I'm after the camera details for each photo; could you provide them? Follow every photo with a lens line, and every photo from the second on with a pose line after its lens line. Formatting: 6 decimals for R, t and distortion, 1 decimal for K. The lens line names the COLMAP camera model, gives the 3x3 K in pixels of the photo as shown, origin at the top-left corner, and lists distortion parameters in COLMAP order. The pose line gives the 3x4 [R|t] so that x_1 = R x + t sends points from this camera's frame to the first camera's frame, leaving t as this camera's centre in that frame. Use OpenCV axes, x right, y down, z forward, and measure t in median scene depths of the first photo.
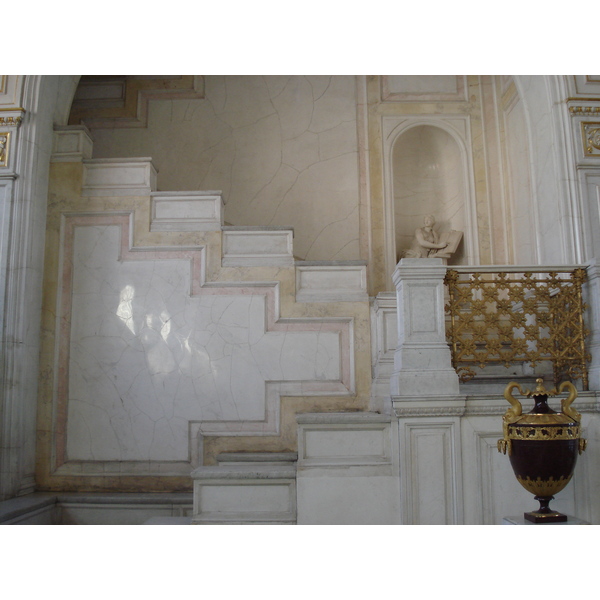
lens RADIAL K [[683.6, 0, 300.4], [0, 683.6, 297.0], [0, 0, 1]] dist [-0.101351, 0.000000]
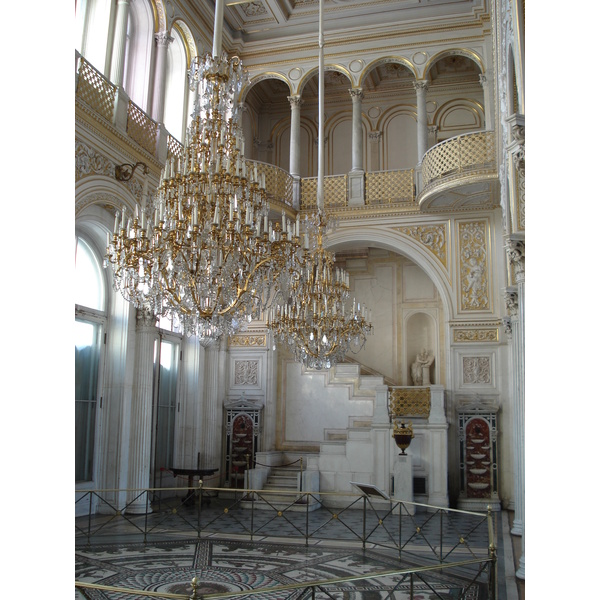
lens RADIAL K [[683.6, 0, 299.5], [0, 683.6, 301.1], [0, 0, 1]] dist [-0.101351, 0.000000]
pose [[0.962801, -0.019966, -0.269473, 0.569474], [0.015375, 0.999699, -0.019138, -0.336295], [0.269774, 0.014283, 0.962818, -2.001624]]
